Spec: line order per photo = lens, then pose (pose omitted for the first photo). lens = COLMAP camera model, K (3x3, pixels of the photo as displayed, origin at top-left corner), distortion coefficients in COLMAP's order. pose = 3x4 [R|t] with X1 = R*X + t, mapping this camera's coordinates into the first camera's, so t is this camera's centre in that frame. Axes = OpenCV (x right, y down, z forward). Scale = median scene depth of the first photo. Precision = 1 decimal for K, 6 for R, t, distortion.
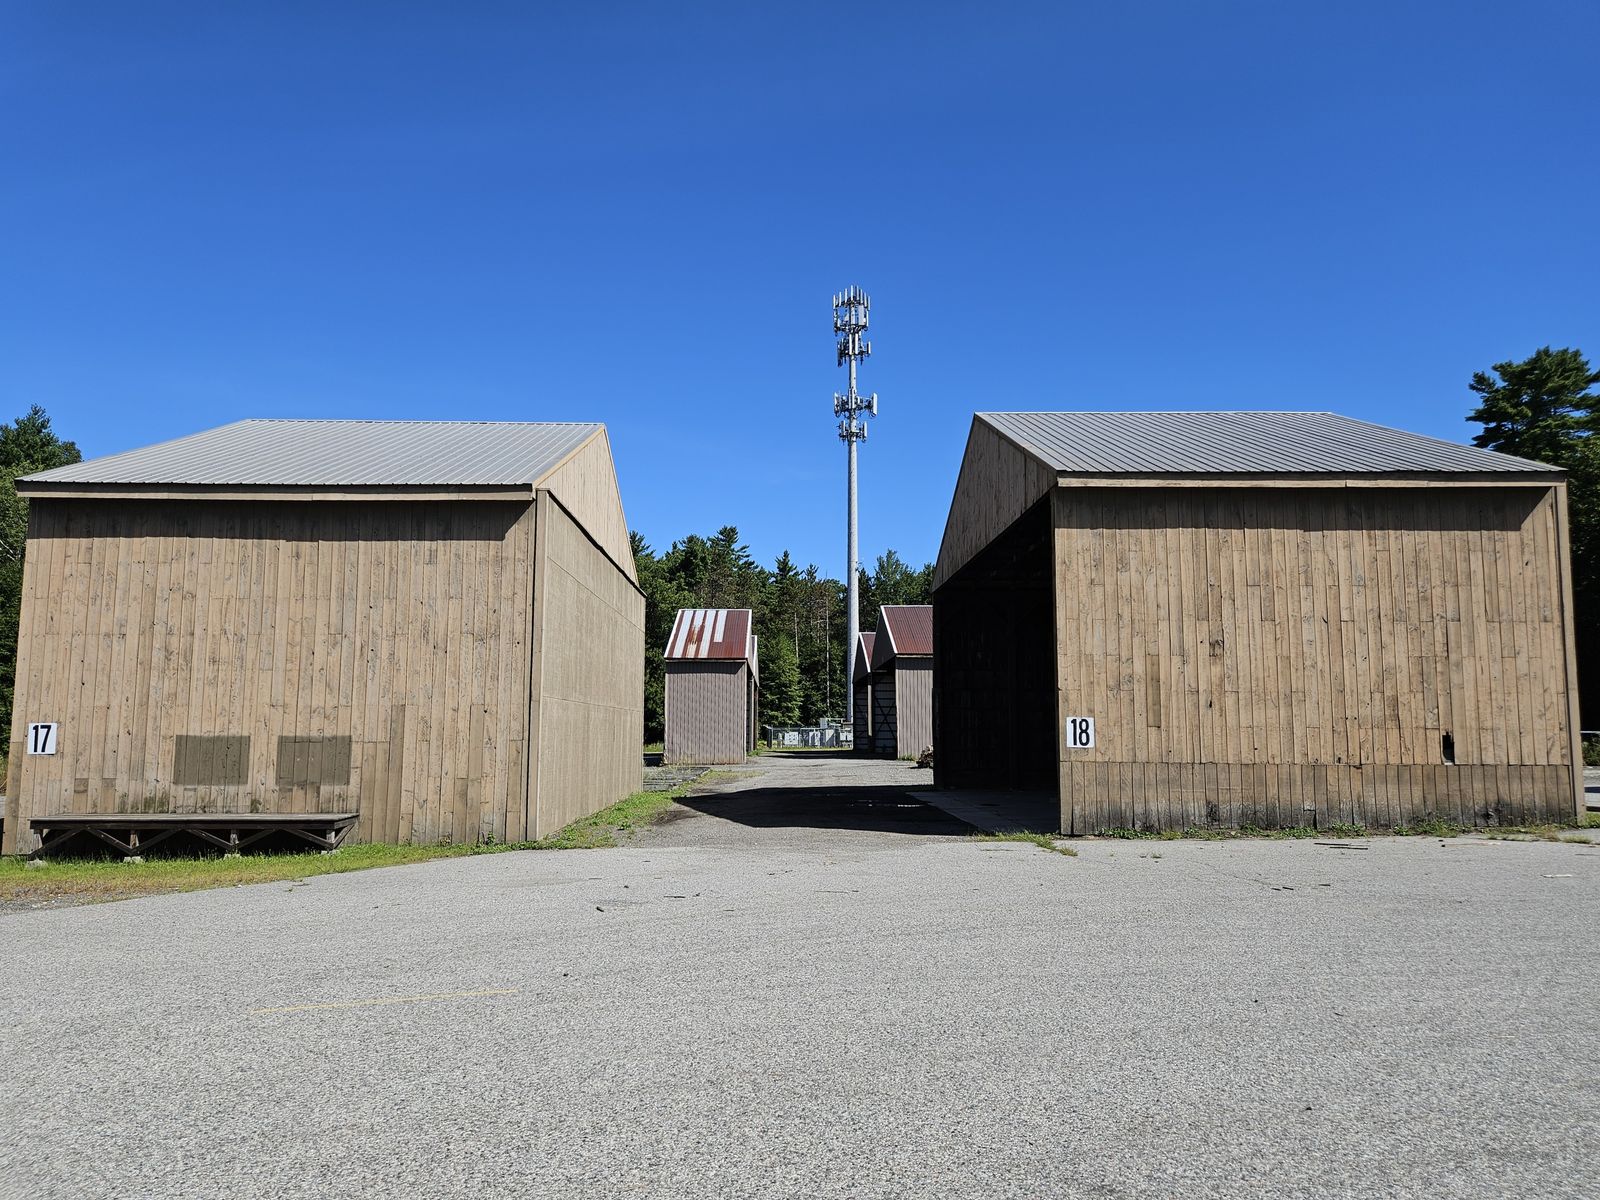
lens RADIAL K [[1086.8, 0, 747.5], [0, 1086.8, 617.4], [0, 0, 1]] dist [0.010890, -0.012018]
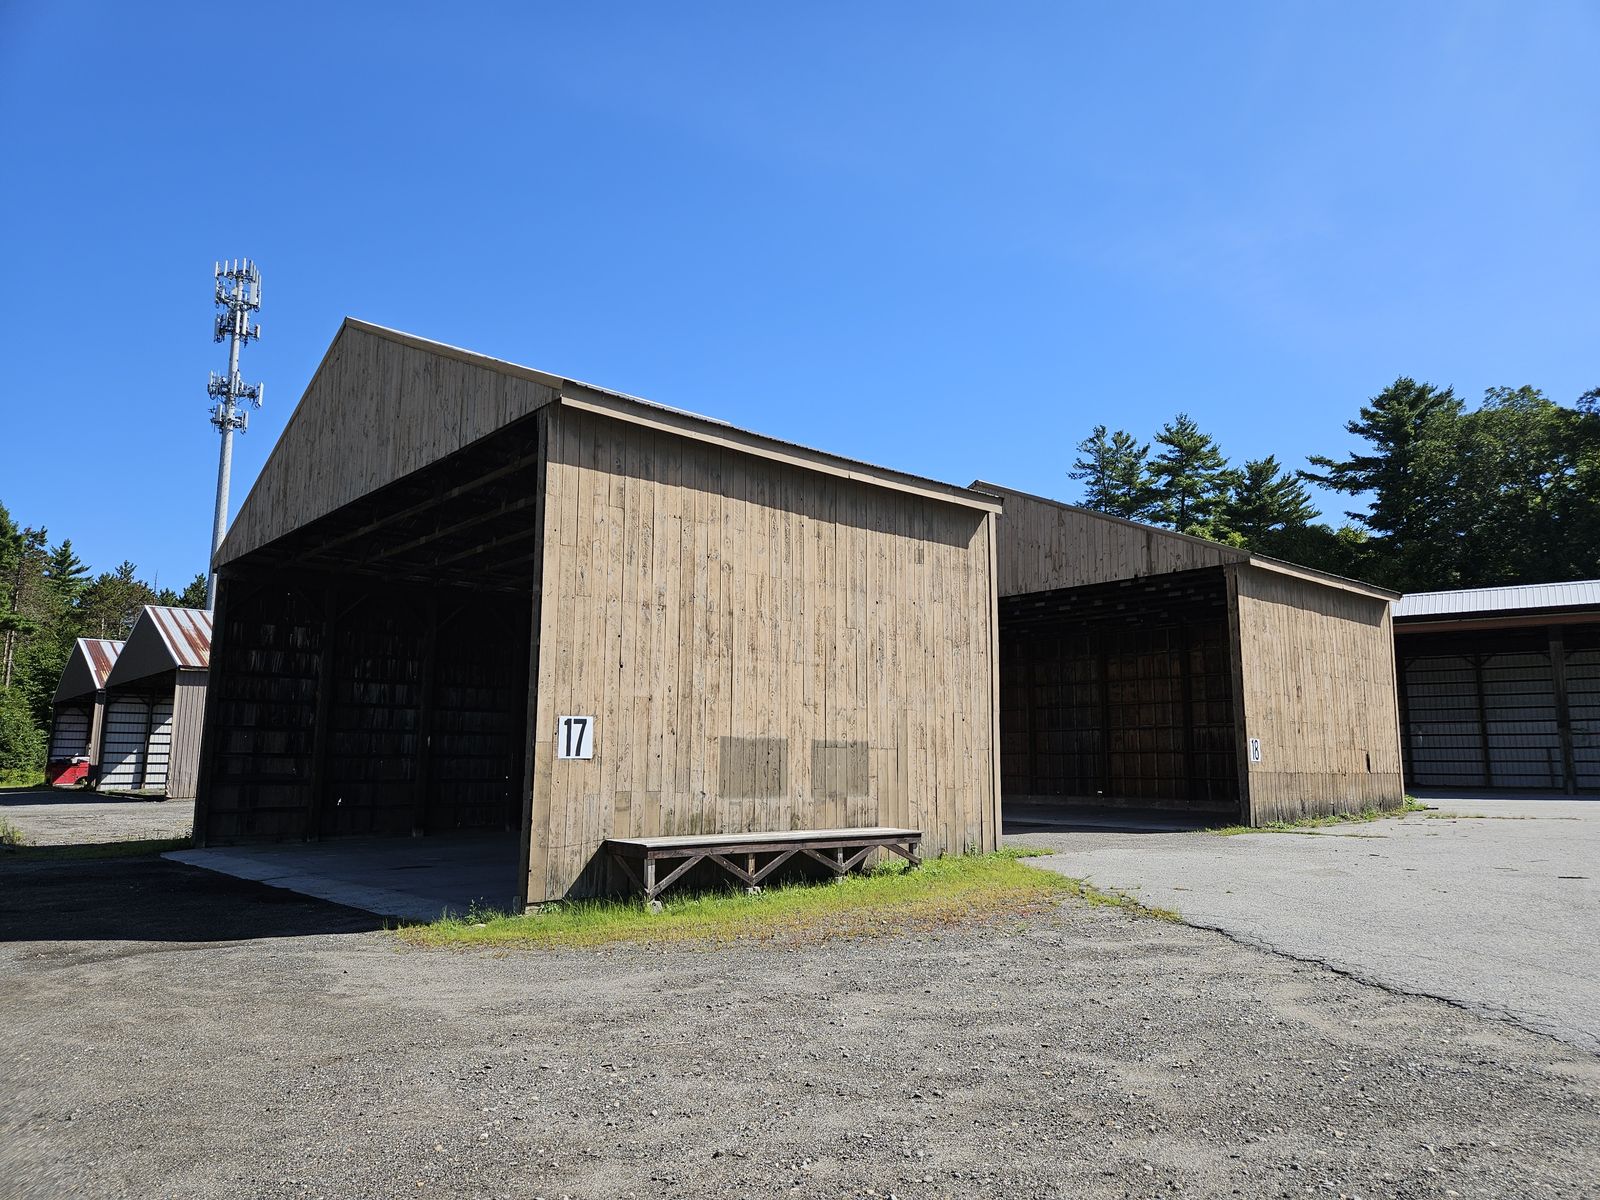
lens RADIAL K [[1086.8, 0, 787.9], [0, 1086.8, 598.3], [0, 0, 1]] dist [0.010890, -0.012018]
pose [[0.760607, 0.102762, 0.641028, -1.007000], [-0.071432, 0.994645, -0.074693, 0.062140], [-0.645271, 0.011022, 0.763874, 0.346429]]
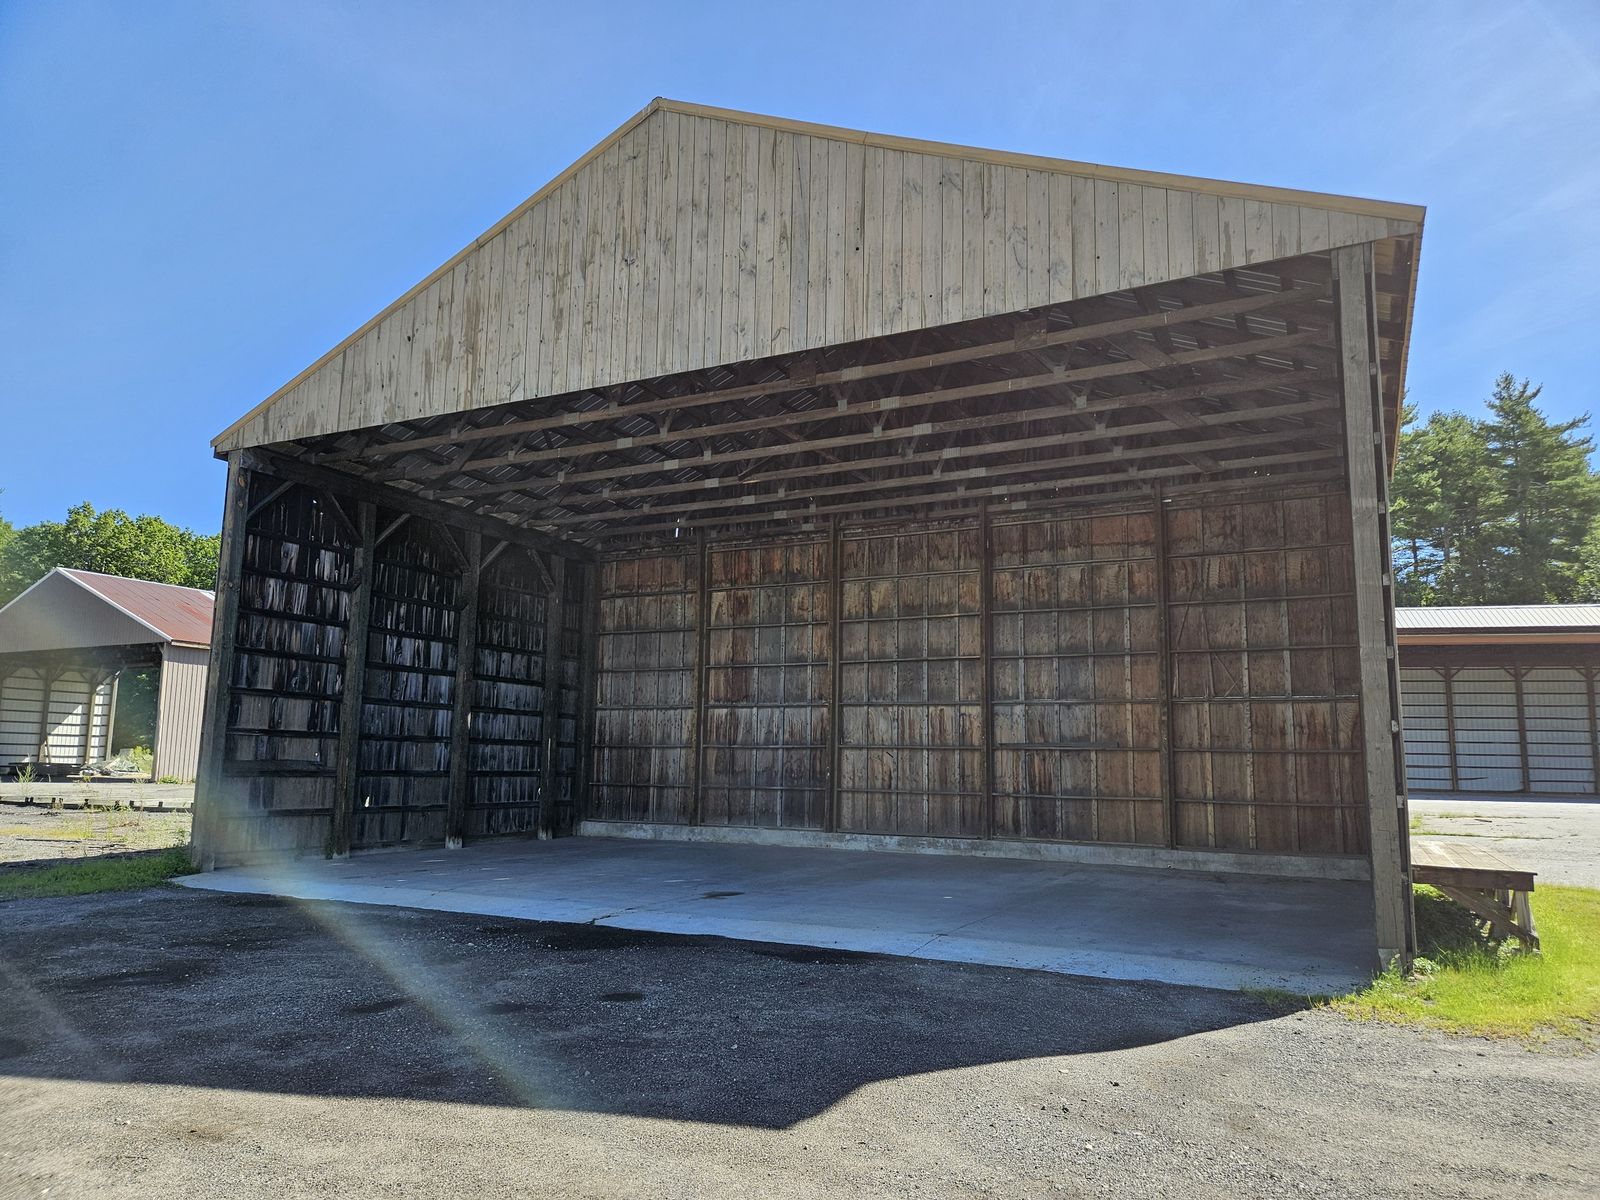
lens RADIAL K [[1086.8, 0, 795.9], [0, 1086.8, 603.0], [0, 0, 1]] dist [0.010890, -0.012018]
pose [[0.476984, 0.141880, 0.867385, -1.101444], [-0.108461, 0.988843, -0.102103, 0.095632], [-0.872194, -0.045376, 0.487050, 0.620524]]
